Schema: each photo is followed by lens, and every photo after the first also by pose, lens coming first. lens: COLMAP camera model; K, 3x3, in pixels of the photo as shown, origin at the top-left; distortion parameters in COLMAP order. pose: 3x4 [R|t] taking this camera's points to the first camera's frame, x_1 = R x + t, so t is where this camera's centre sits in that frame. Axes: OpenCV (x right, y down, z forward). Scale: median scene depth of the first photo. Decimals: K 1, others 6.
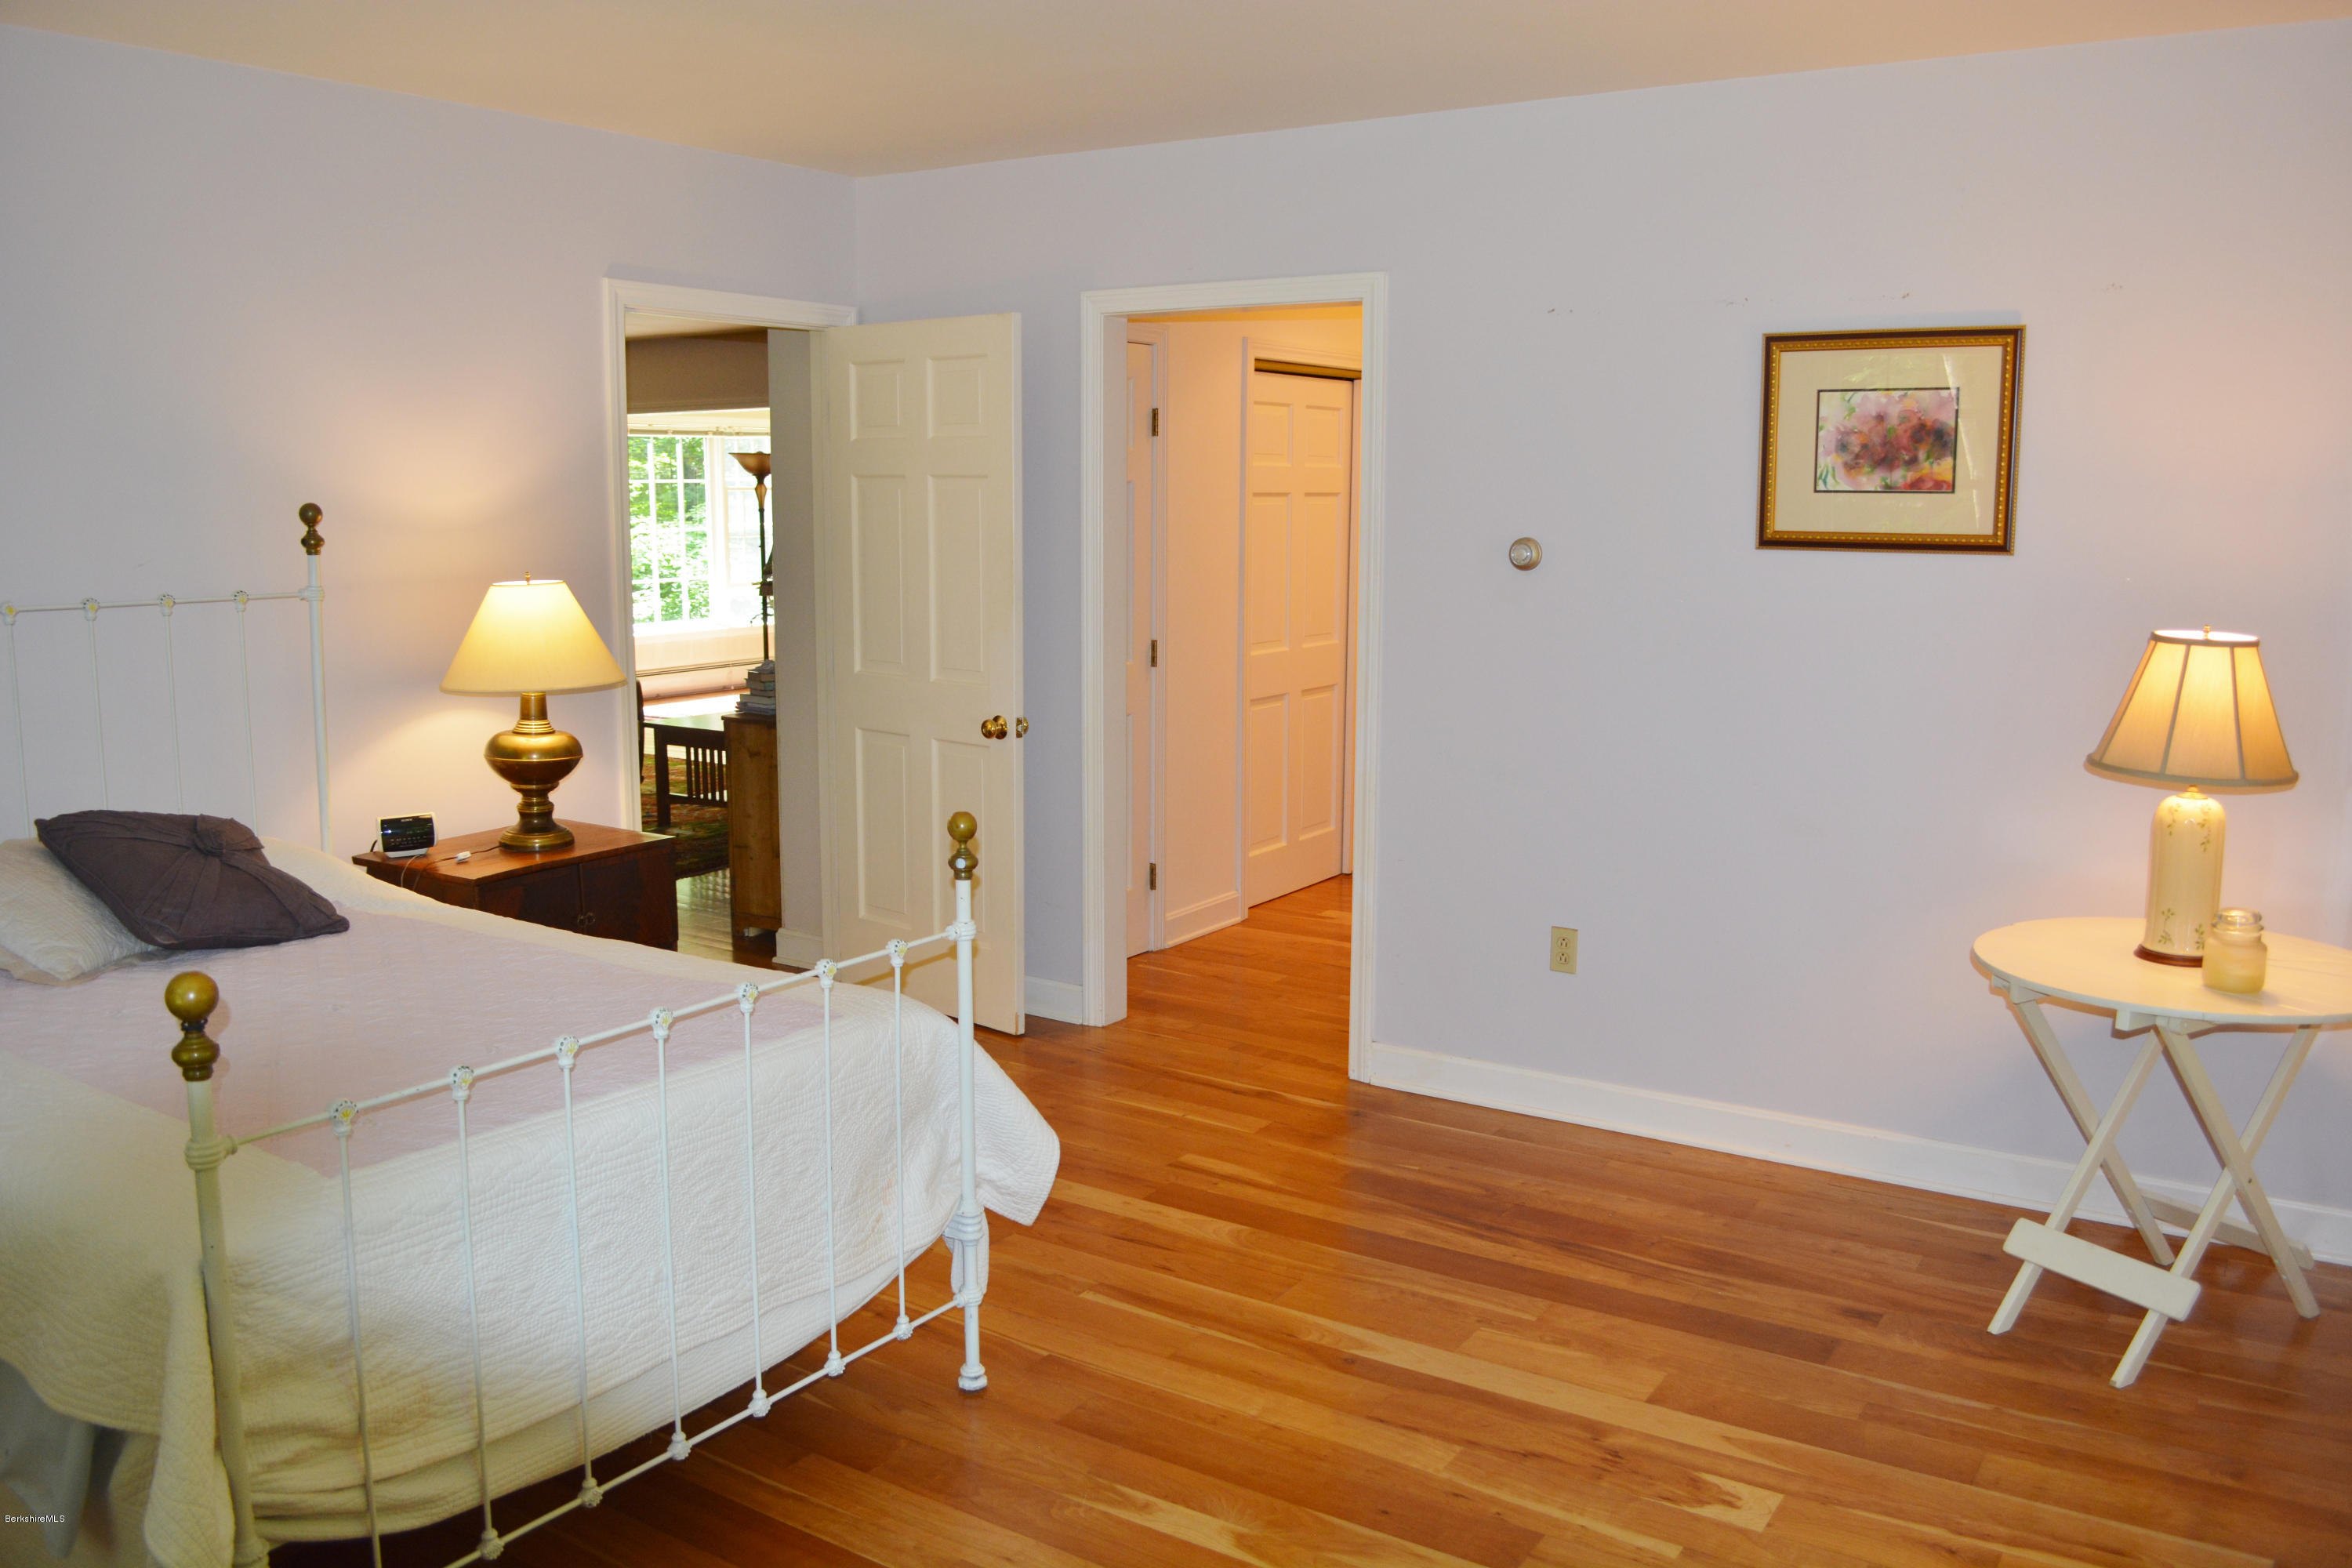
lens RADIAL K [[1853.7, 0, 1169.2], [0, 1853.7, 773.8], [0, 0, 1]] dist [-0.072752, 0.000549]
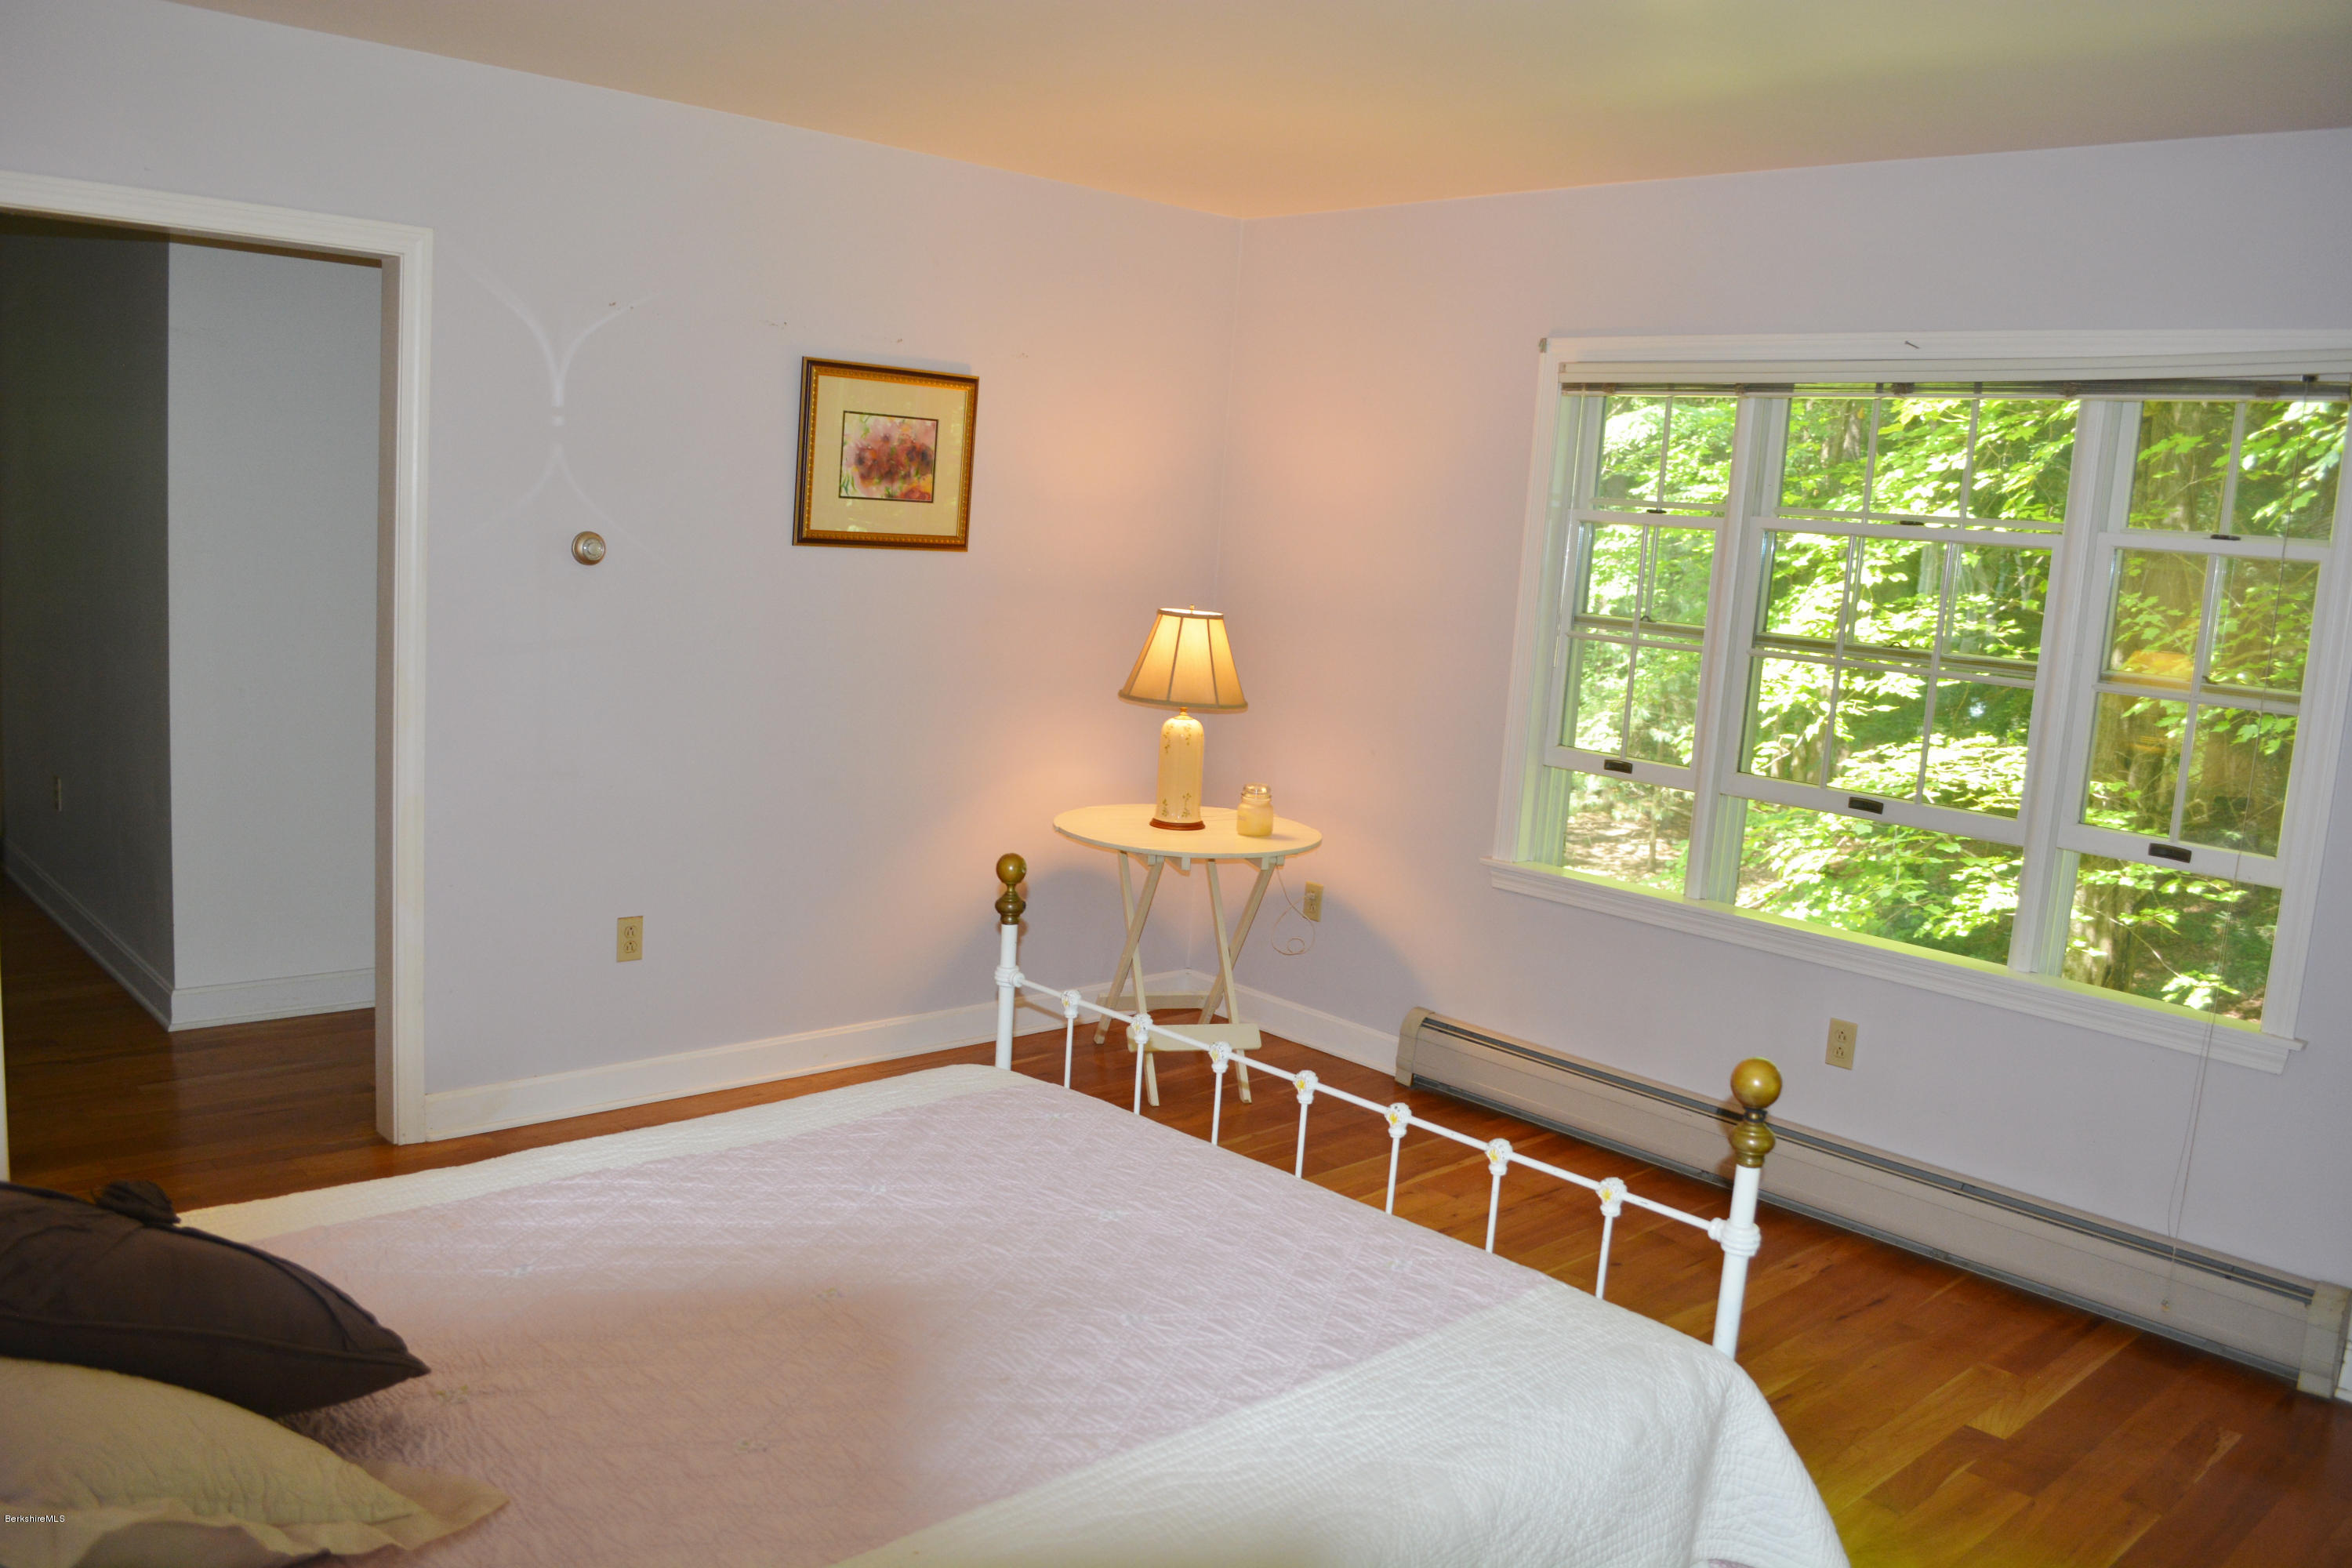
lens RADIAL K [[1853.7, 0, 1166.0], [0, 1853.7, 788.4], [0, 0, 1]] dist [-0.072752, 0.000549]
pose [[0.224407, -0.134042, 0.965233, -0.791968], [0.082549, 0.989549, 0.118227, -0.094298], [-0.970993, 0.053147, 0.233127, 0.545754]]
